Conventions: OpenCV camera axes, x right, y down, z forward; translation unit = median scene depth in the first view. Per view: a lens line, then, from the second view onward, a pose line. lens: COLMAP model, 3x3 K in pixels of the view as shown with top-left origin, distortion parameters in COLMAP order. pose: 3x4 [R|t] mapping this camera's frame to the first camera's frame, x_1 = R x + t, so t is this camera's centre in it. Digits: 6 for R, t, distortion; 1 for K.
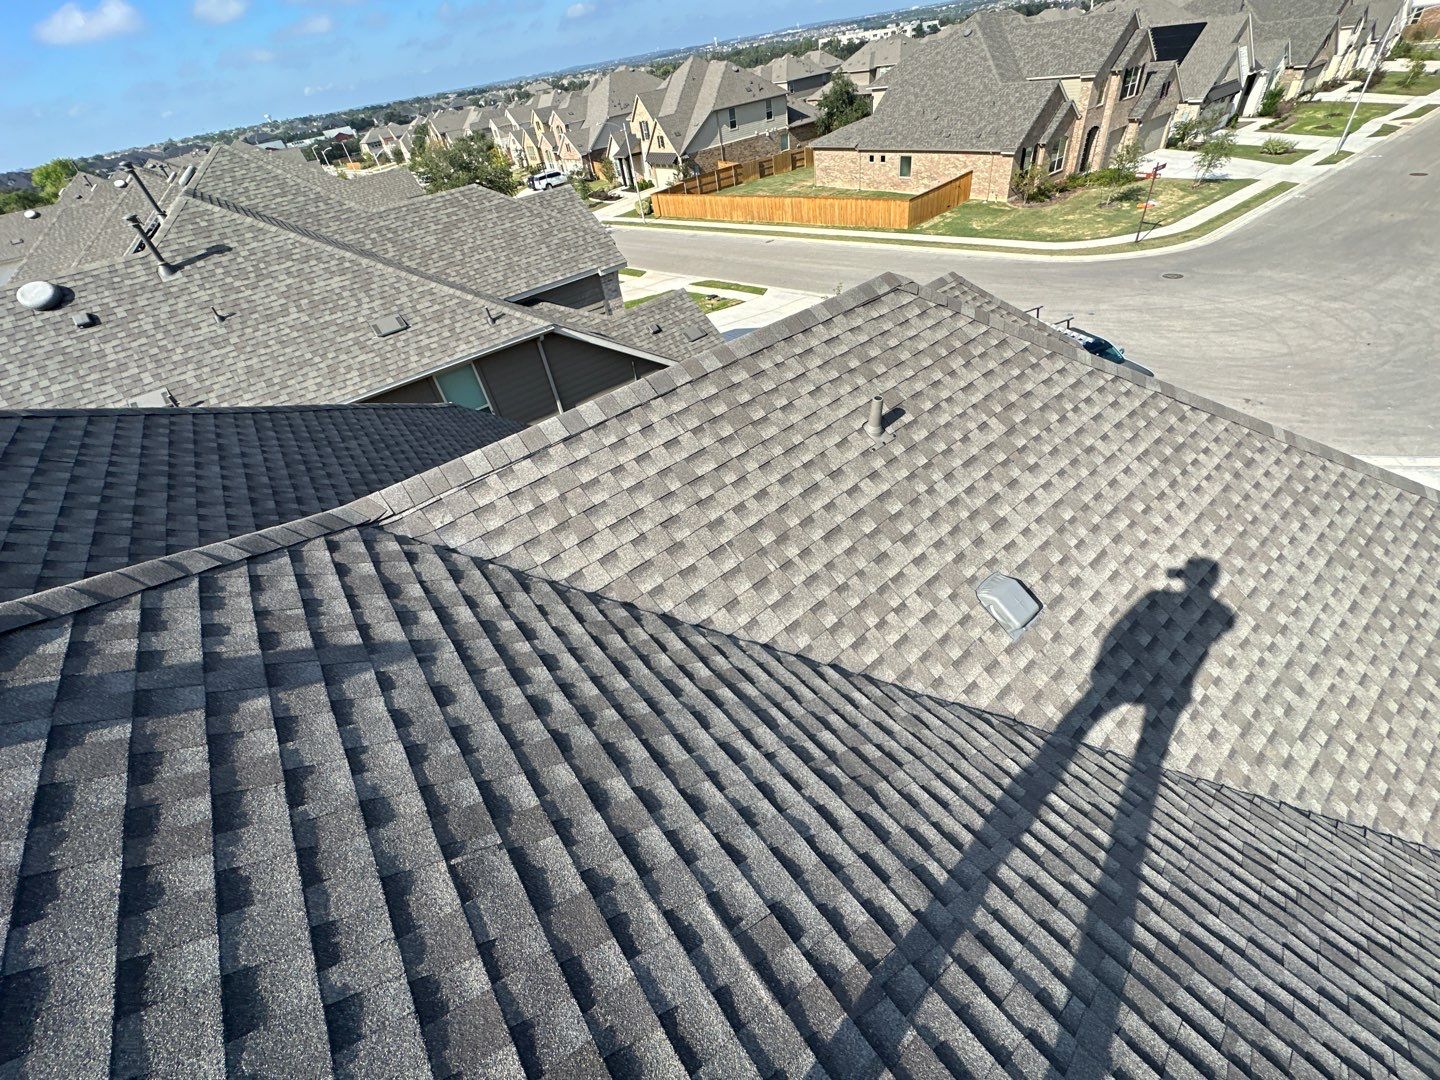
lens RADIAL K [[586.5, 0, 720.0], [0, 586.5, 538.6], [0, 0, 1]] dist [-0.001997, -0.000885]
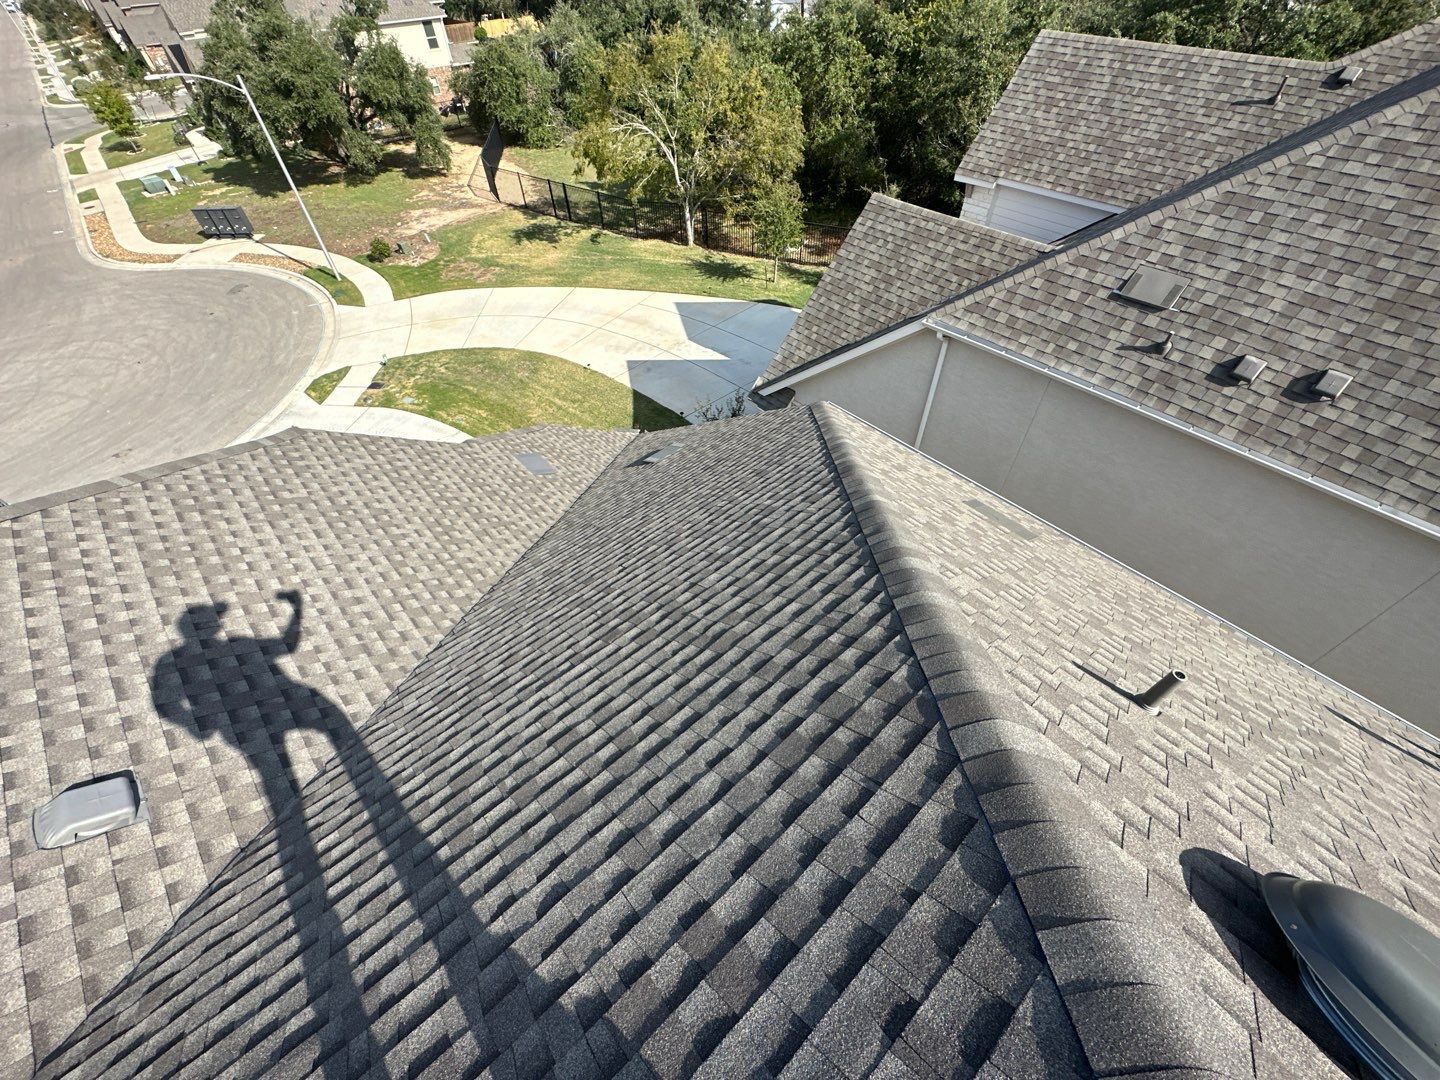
lens RADIAL K [[589.3, 0, 720.6], [0, 589.3, 539.7], [0, 0, 1]] dist [-0.003442, -0.000834]
pose [[-0.065303, -0.631438, 0.772672, 0.045056], [0.666969, 0.548327, 0.504470, 0.063950], [-0.742218, 0.548292, 0.385342, -0.119901]]
